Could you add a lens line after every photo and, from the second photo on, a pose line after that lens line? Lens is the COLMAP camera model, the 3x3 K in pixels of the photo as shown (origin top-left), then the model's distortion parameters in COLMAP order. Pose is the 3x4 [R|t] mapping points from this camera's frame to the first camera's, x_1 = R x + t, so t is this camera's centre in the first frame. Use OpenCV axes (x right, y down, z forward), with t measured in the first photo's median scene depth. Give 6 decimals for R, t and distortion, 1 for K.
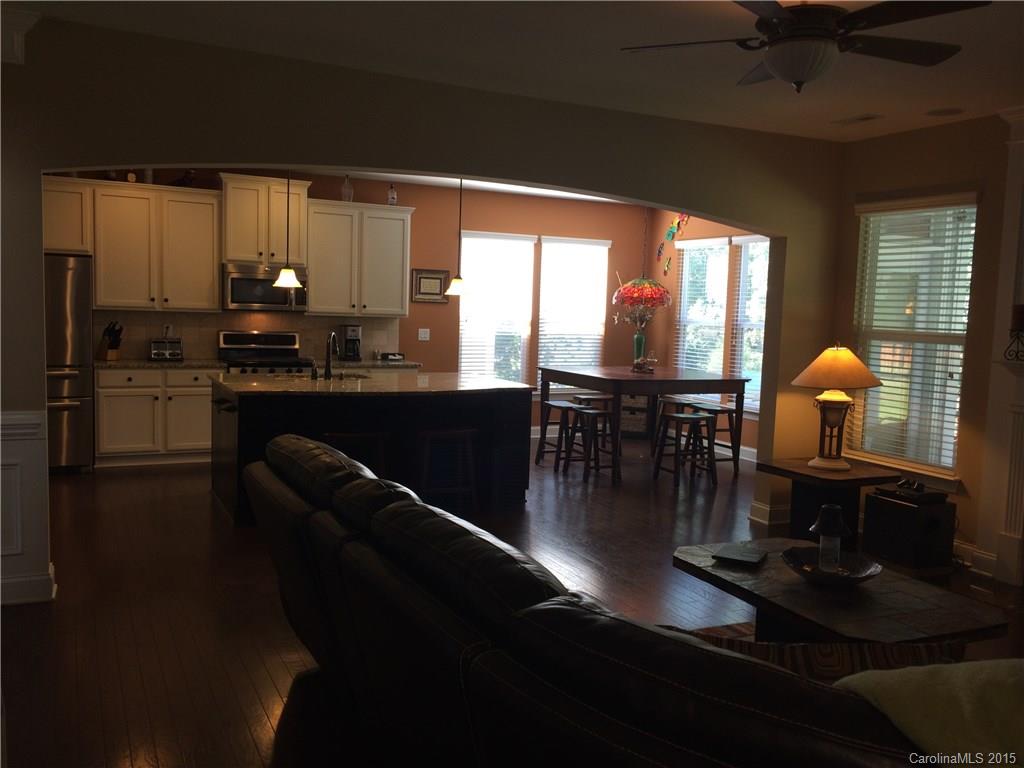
lens RADIAL K [[890.9, 0, 514.2], [0, 890.9, 386.1], [0, 0, 1]] dist [0.039941, -0.001363]
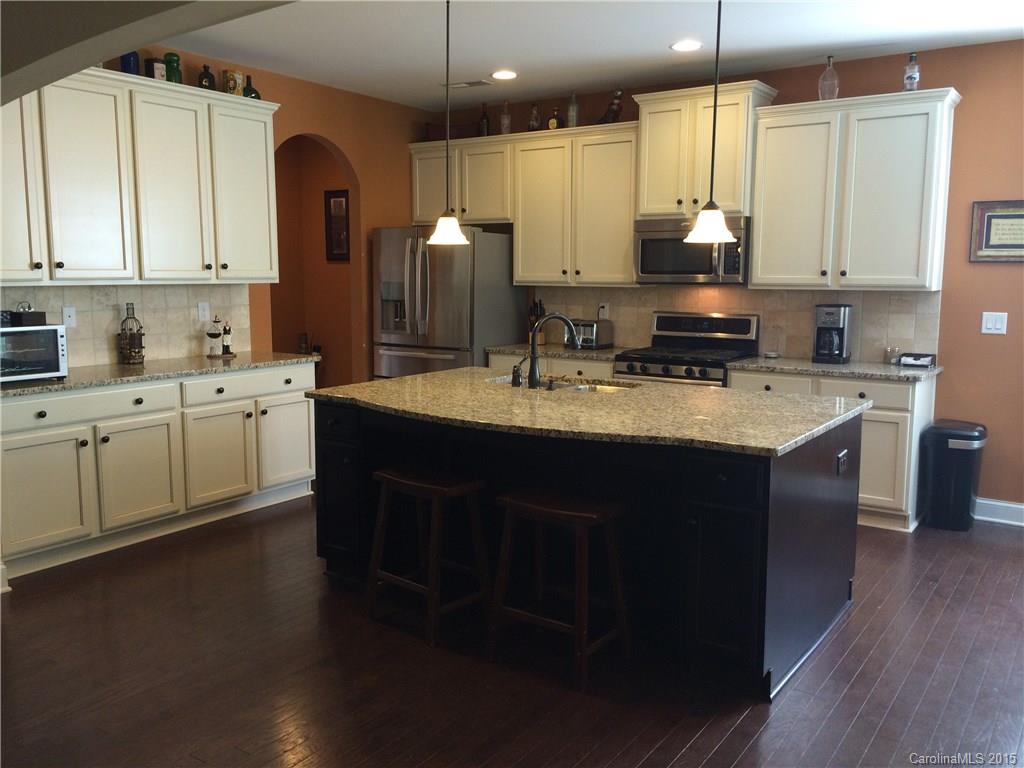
lens RADIAL K [[890.9, 0, 512.1], [0, 890.9, 385.0], [0, 0, 1]] dist [0.039941, -0.001363]
pose [[0.470059, 0.083294, -0.878696, 0.269625], [-0.067069, 0.996030, 0.058538, -0.035857], [0.880083, 0.031417, 0.473779, 0.535194]]
